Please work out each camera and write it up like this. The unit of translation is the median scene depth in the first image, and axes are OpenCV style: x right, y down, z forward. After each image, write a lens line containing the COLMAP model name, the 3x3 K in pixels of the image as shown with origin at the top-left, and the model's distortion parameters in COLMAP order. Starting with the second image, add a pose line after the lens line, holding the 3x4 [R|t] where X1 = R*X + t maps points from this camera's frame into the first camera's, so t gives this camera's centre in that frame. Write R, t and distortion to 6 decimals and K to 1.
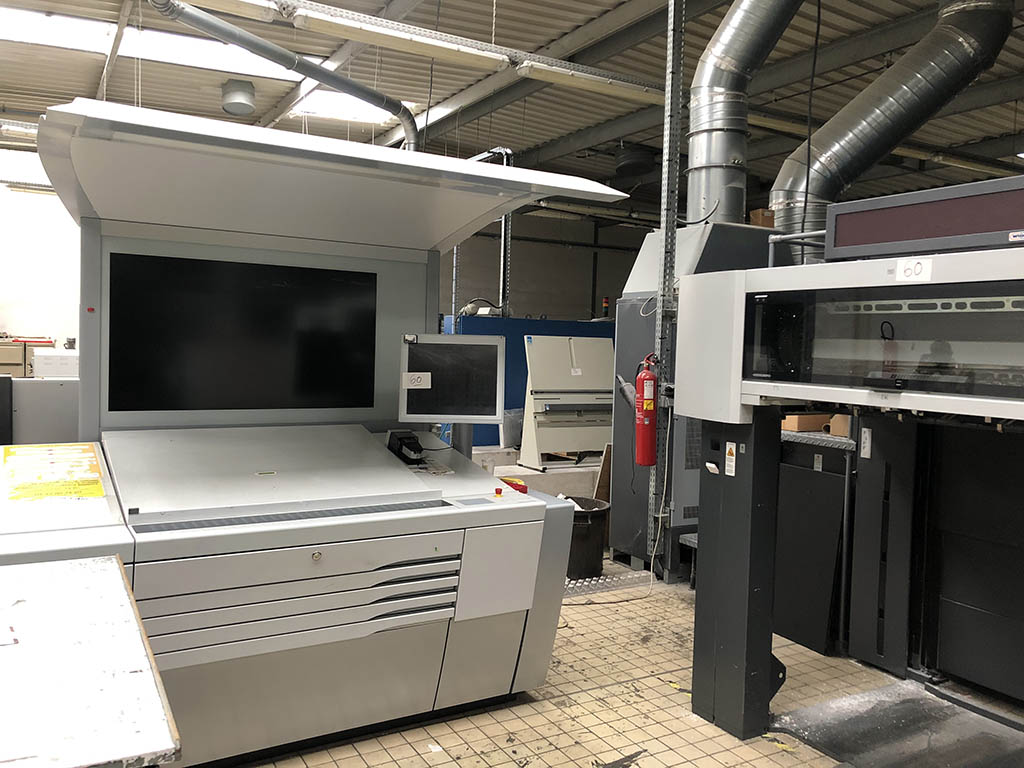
lens RADIAL K [[831.0, 0, 515.1], [0, 831.0, 379.7], [0, 0, 1]] dist [0.055869, -0.073861]
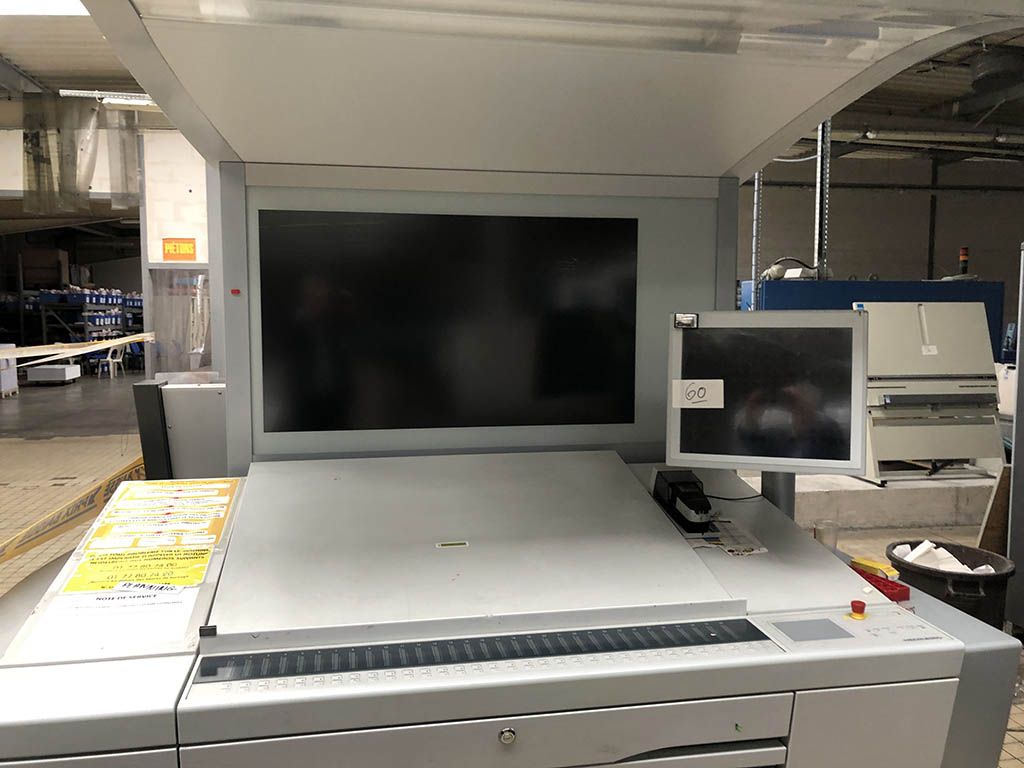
lens RADIAL K [[837.0, 0, 513.5], [0, 837.0, 371.9], [0, 0, 1]] dist [0.026312, -0.002370]
pose [[0.939376, -0.003762, -0.342867, -0.031189], [0.012524, 0.999649, 0.023345, -0.022893], [0.342659, -0.026223, 0.939094, 0.326823]]
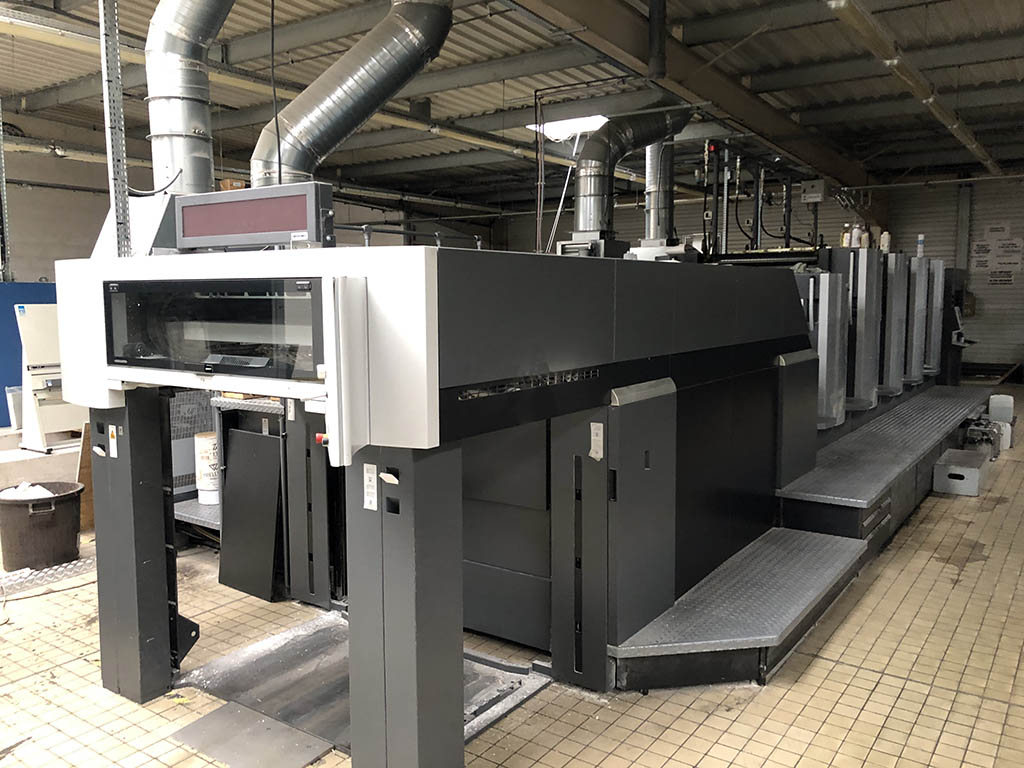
lens RADIAL K [[837.0, 0, 513.5], [0, 837.0, 371.9], [0, 0, 1]] dist [0.026312, -0.002370]
pose [[0.906741, -0.073183, 0.415290, 0.215839], [0.050186, 0.996554, 0.066038, -0.026420], [-0.418691, -0.039037, 0.907289, -0.112577]]
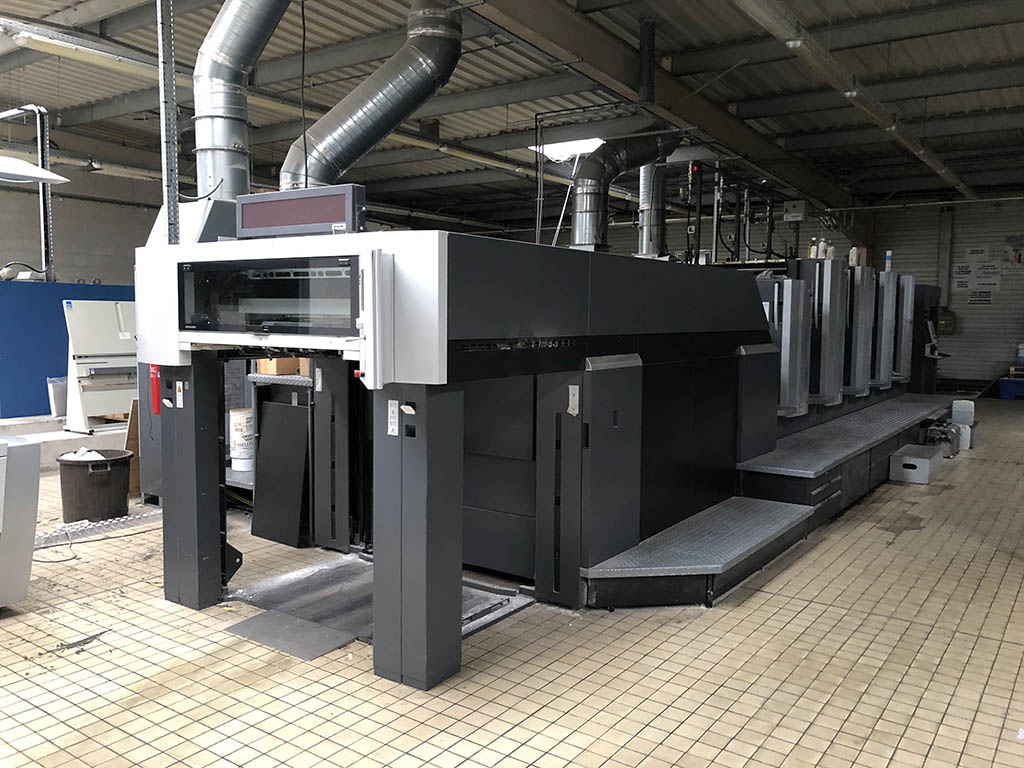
lens RADIAL K [[838.5, 0, 511.0], [0, 838.5, 379.1], [0, 0, 1]] dist [0.033666, -0.015466]
pose [[0.910220, -0.052094, 0.410836, 0.147155], [0.035410, 0.998214, 0.048121, 0.021428], [-0.412609, -0.029253, 0.910438, -0.283569]]
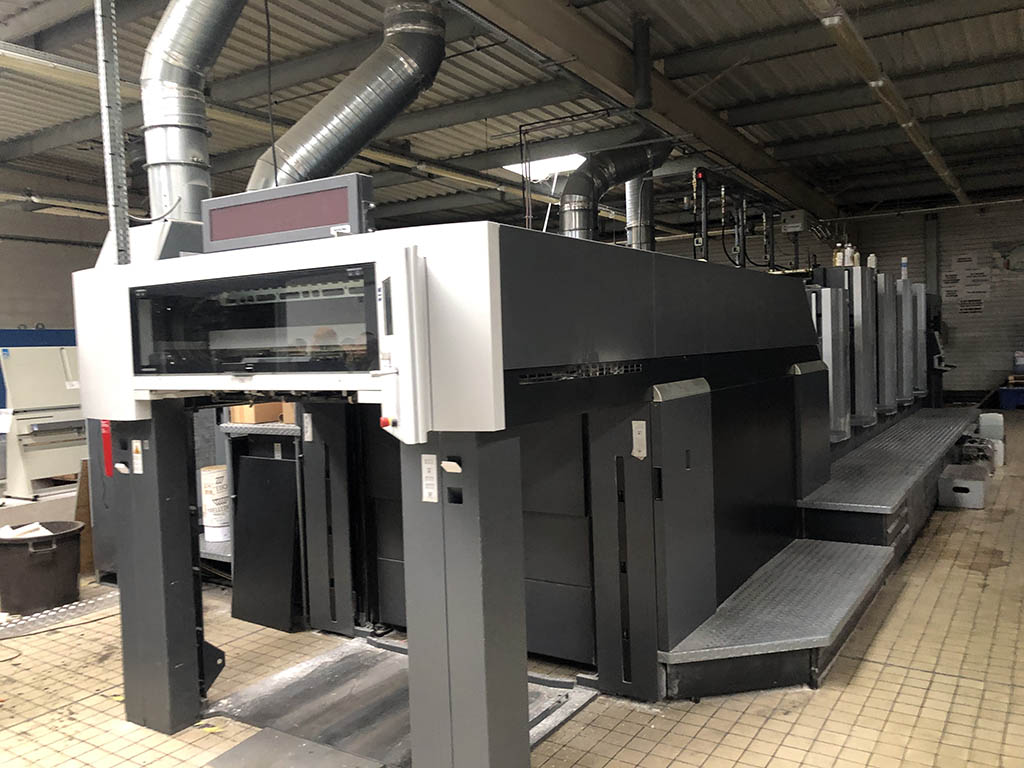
lens RADIAL K [[835.9, 0, 509.2], [0, 835.9, 384.5], [0, 0, 1]] dist [0.042595, -0.037525]
pose [[0.889408, -0.080579, 0.449956, 0.159912], [0.080265, 0.996577, 0.019811, 0.019390], [-0.450012, 0.018496, 0.892831, -0.067797]]
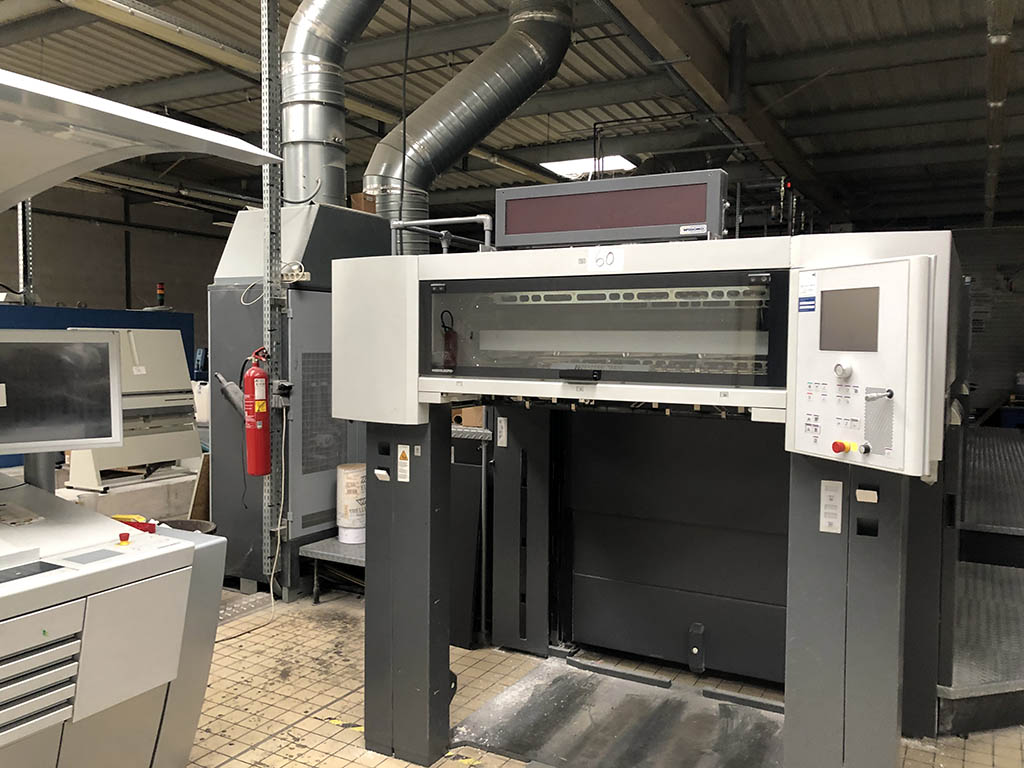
lens RADIAL K [[835.9, 0, 509.2], [0, 835.9, 384.5], [0, 0, 1]] dist [0.042595, -0.037525]
pose [[0.858059, -0.047156, 0.511382, -0.080036], [0.037920, 0.998875, 0.028483, -0.009513], [-0.512150, -0.005048, 0.858881, 0.123087]]
